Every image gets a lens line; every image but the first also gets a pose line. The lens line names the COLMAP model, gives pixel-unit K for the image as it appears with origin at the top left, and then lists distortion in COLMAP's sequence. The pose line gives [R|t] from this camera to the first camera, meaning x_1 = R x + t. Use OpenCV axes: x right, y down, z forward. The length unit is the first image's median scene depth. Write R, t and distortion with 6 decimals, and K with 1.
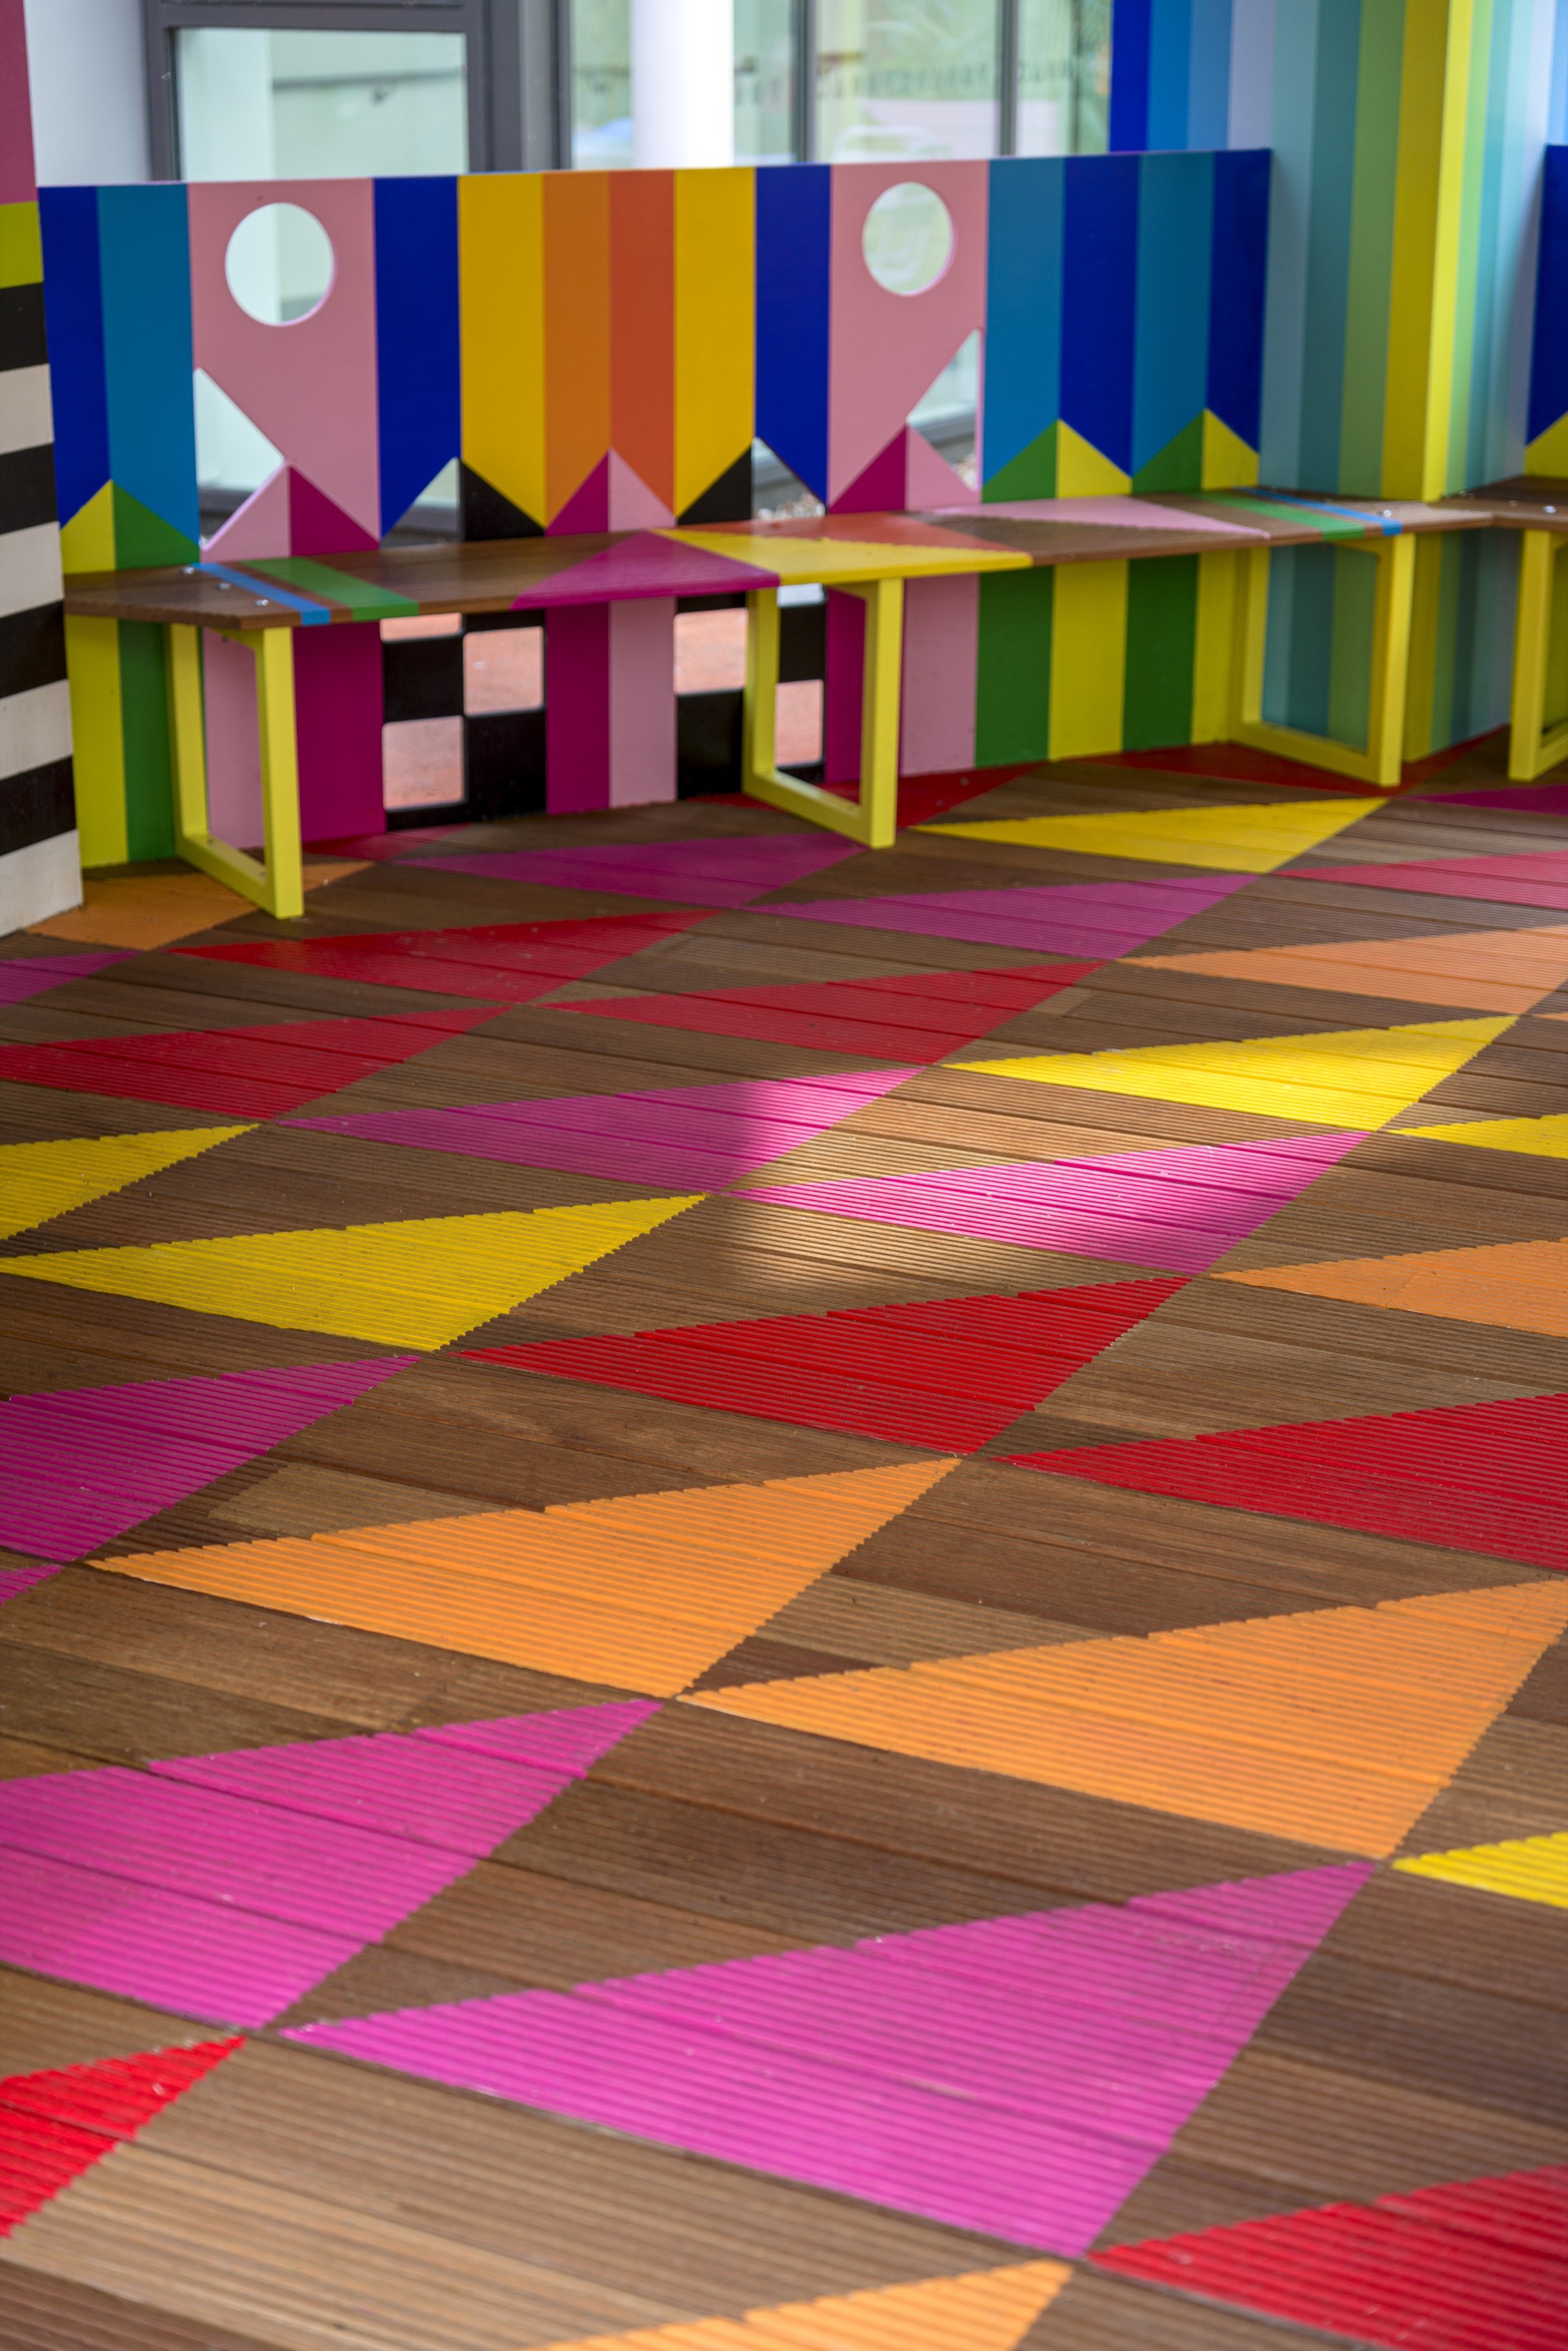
lens RADIAL K [[3982.5, 0, 839.2], [0, 3982.5, 1179.1], [0, 0, 1]] dist [0.033390, 0.014058]
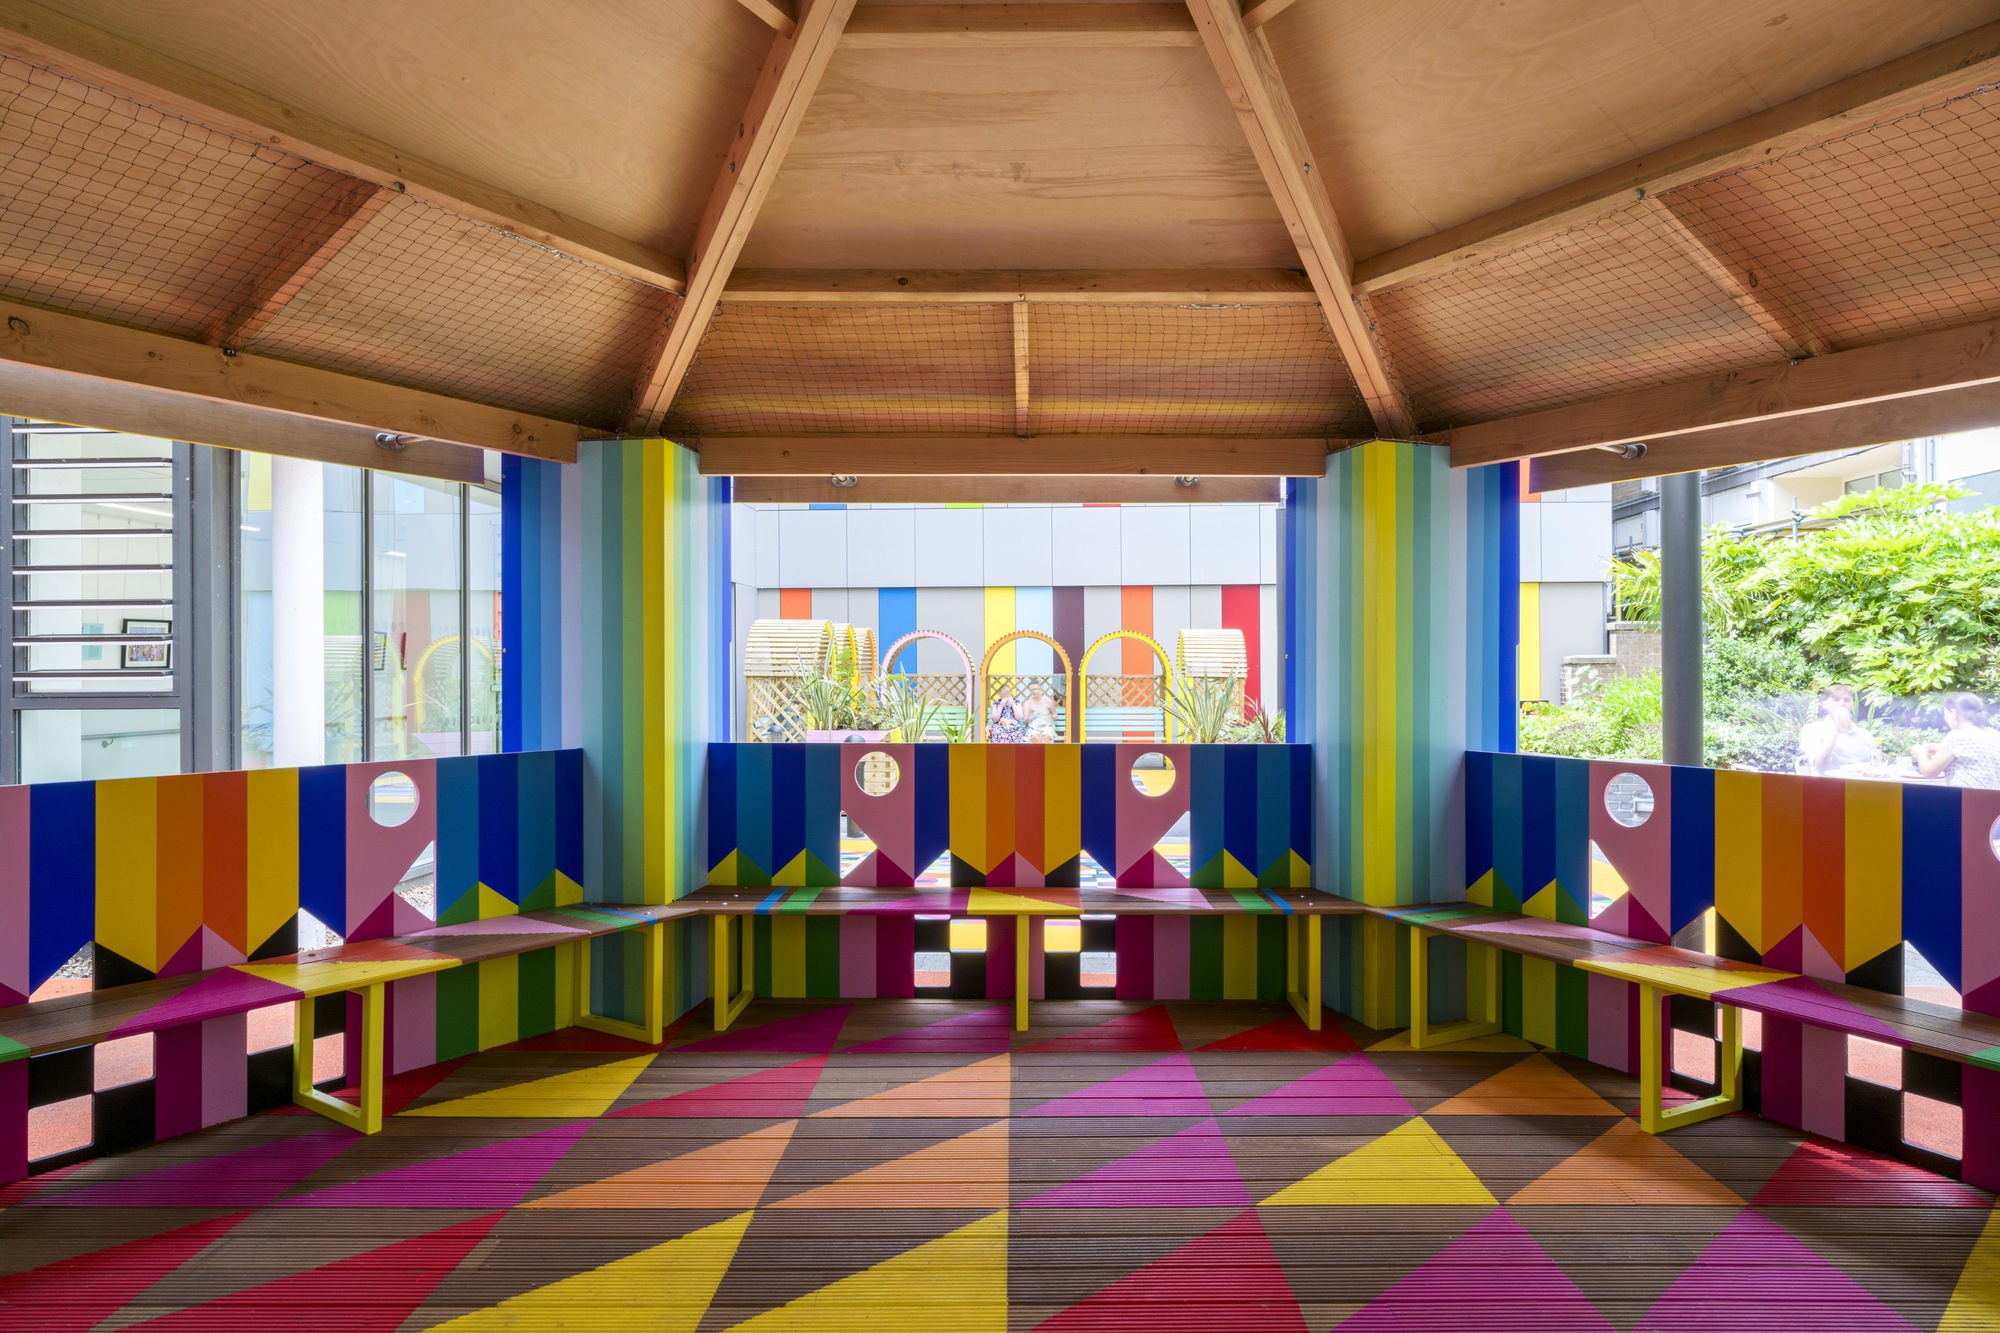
lens RADIAL K [[1274.3, 0, 1000.0], [0, 1274.3, 666.5], [0, 0, 1]] dist [0.005010, 0.004962]
pose [[0.909763, -0.010729, 0.414990, 0.029095], [0.138083, 0.950564, -0.278137, -0.080191], [-0.391491, 0.310342, 0.866269, 0.314029]]
